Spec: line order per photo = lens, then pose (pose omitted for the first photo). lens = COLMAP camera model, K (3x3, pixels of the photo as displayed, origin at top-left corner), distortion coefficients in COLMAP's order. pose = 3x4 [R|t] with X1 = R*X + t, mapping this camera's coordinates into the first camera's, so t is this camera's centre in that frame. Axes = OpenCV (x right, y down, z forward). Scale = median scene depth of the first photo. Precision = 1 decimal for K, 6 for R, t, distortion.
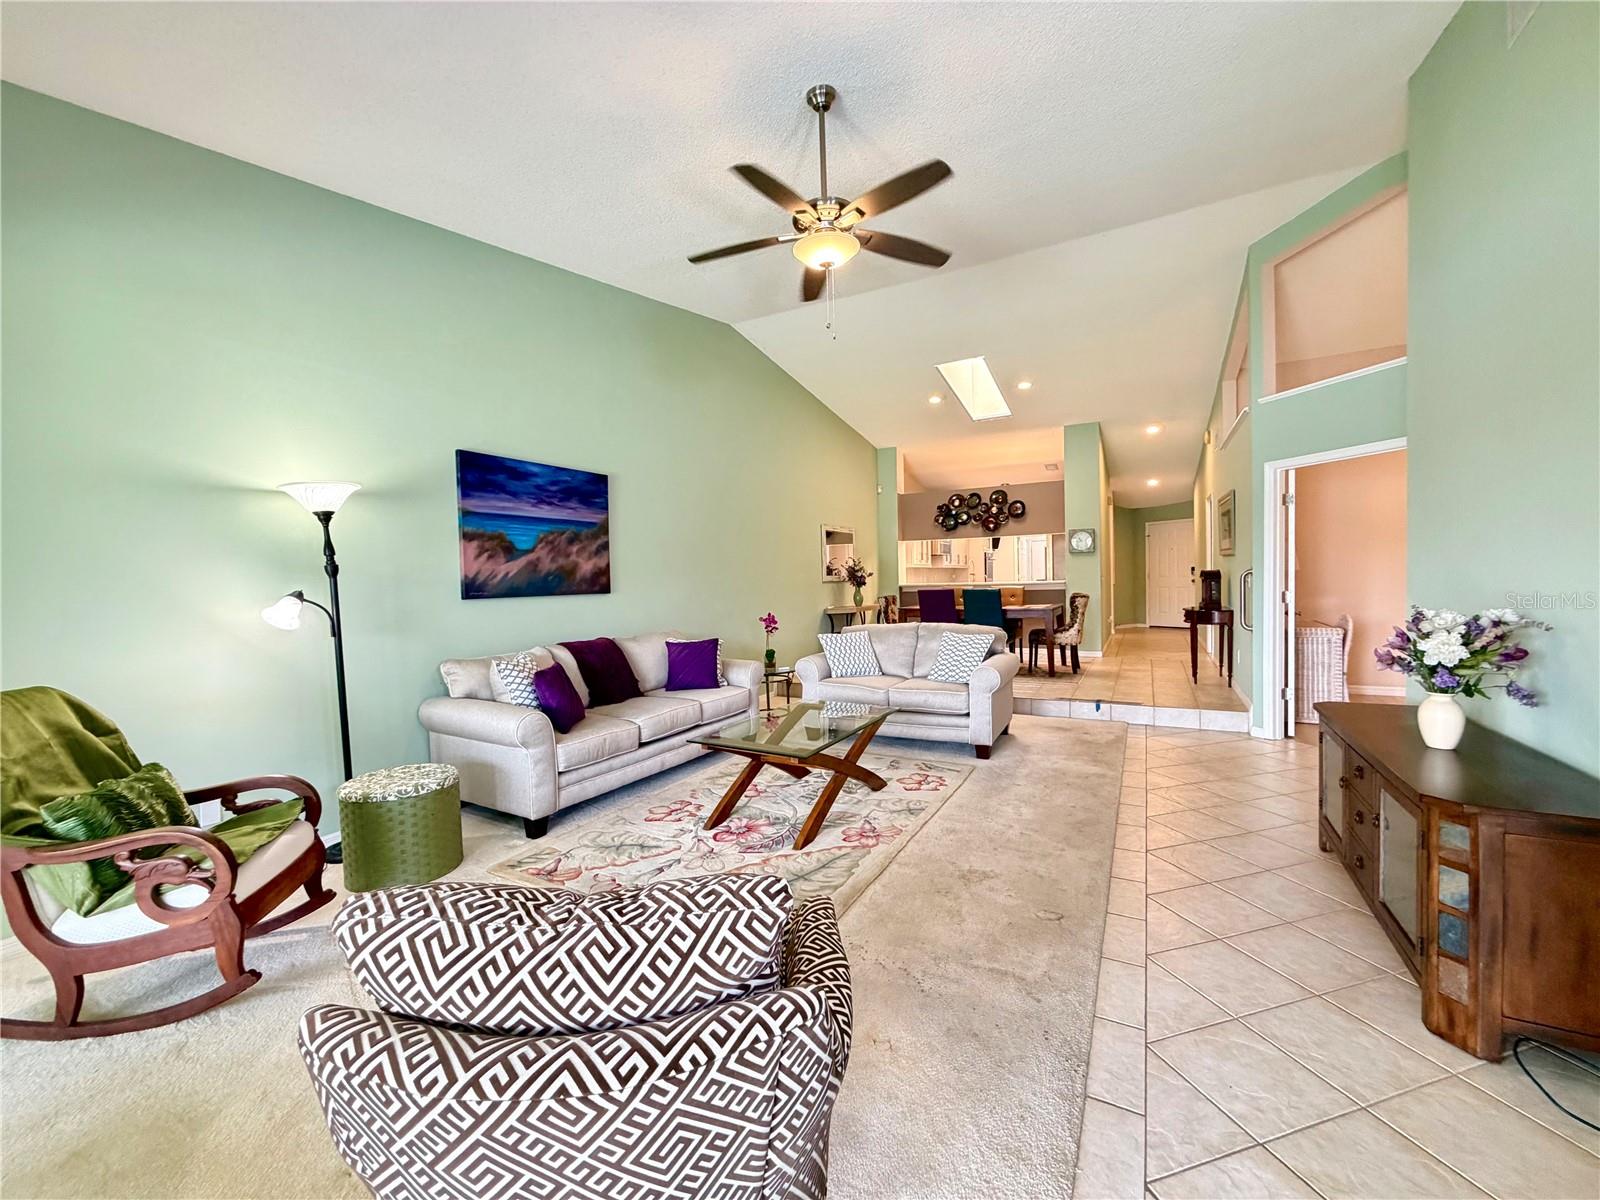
lens RADIAL K [[638.5, 0, 795.0], [0, 638.5, 599.8], [0, 0, 1]] dist [-0.000183, -0.000345]
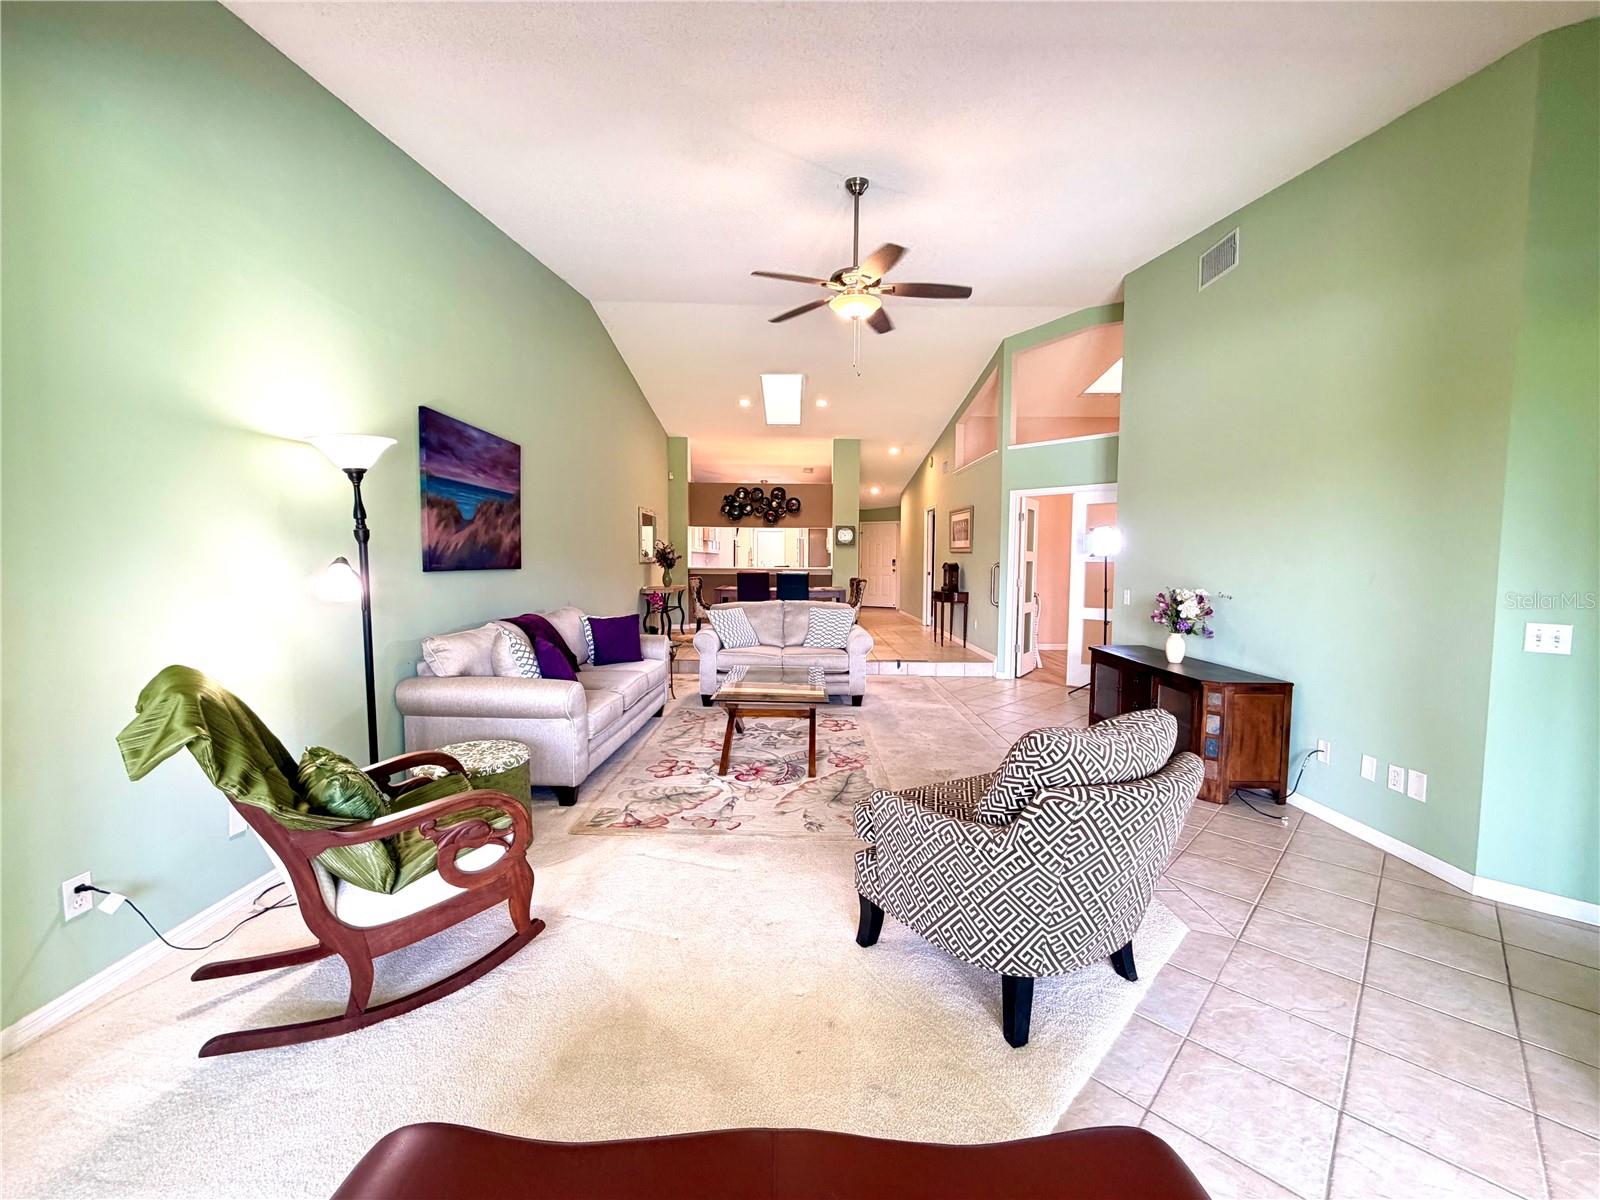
lens RADIAL K [[638.5, 0, 795.0], [0, 638.5, 599.8], [0, 0, 1]] dist [-0.000183, -0.000345]
pose [[0.875729, 0.002184, 0.482798, -0.355834], [-0.014466, 0.999660, 0.021716, 0.008800], [-0.482587, -0.026002, 0.875462, -0.041725]]
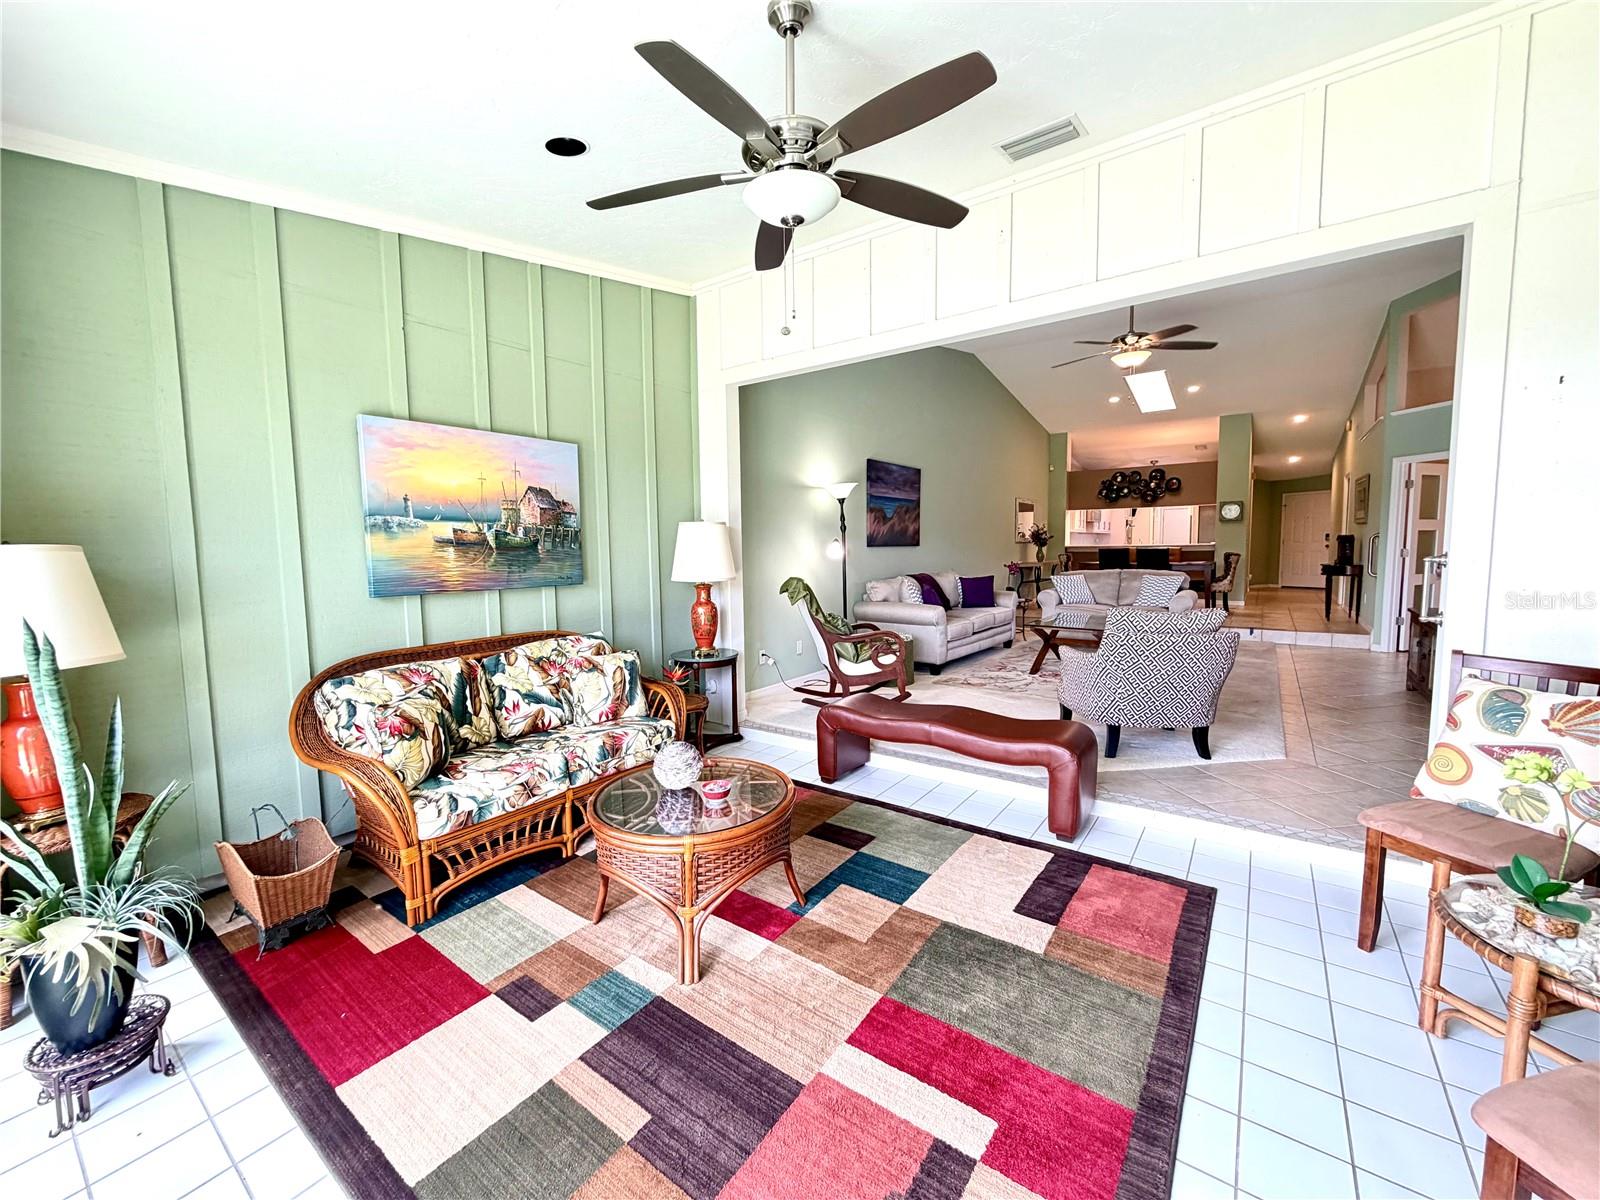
lens RADIAL K [[638.5, 0, 795.0], [0, 638.5, 599.8], [0, 0, 1]] dist [-0.000183, -0.000345]
pose [[0.991520, 0.021309, -0.128194, -0.351610], [-0.014392, 0.998403, 0.054638, 0.036420], [0.129153, -0.052329, 0.990243, -0.529150]]
